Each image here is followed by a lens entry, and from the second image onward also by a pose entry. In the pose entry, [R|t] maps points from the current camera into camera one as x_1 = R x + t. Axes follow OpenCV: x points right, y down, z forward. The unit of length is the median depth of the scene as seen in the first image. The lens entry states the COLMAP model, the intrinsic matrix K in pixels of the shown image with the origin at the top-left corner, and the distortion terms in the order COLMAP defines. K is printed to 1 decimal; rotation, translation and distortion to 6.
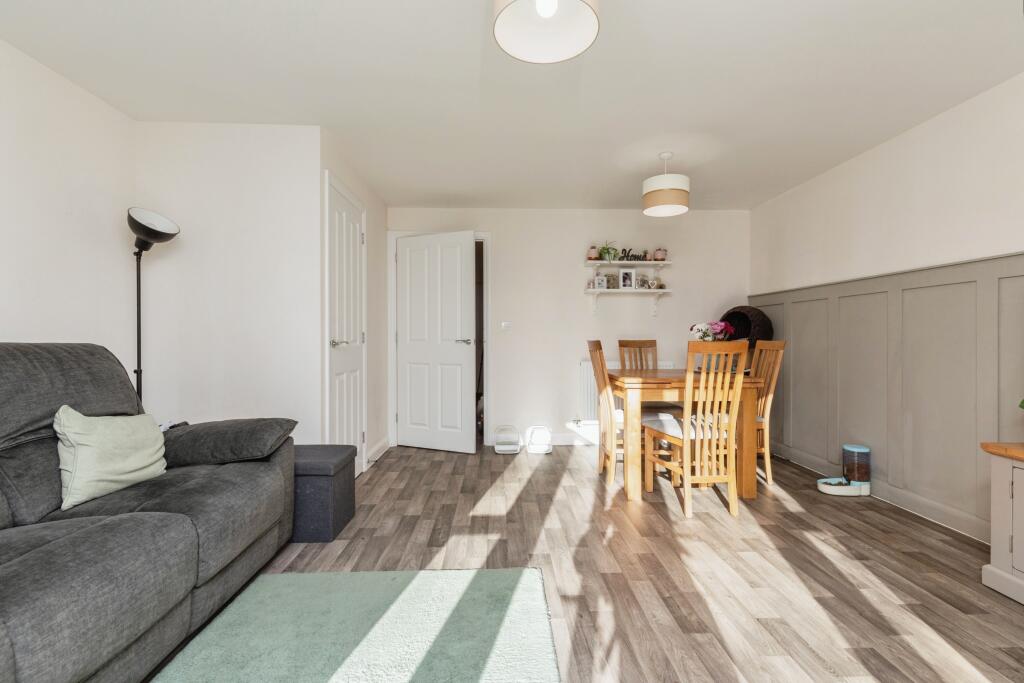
lens RADIAL K [[462.6, 0, 513.2], [0, 462.6, 336.8], [0, 0, 1]] dist [0.003072, -0.000010]
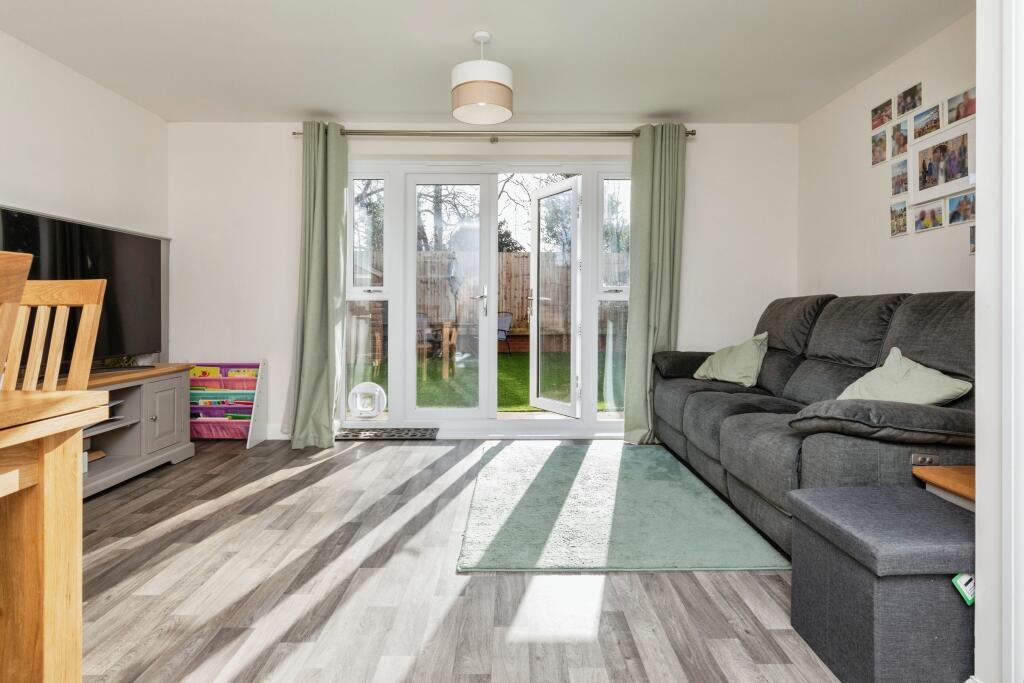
lens RADIAL K [[529.4, 0, 512.9], [0, 529.4, 306.9], [0, 0, 1]] dist [-0.010608, -0.000139]
pose [[-0.999562, -0.001780, 0.029552, -0.045623], [-0.002048, 0.999957, -0.009022, 0.037022], [-0.029534, -0.009078, -0.999523, 1.362038]]
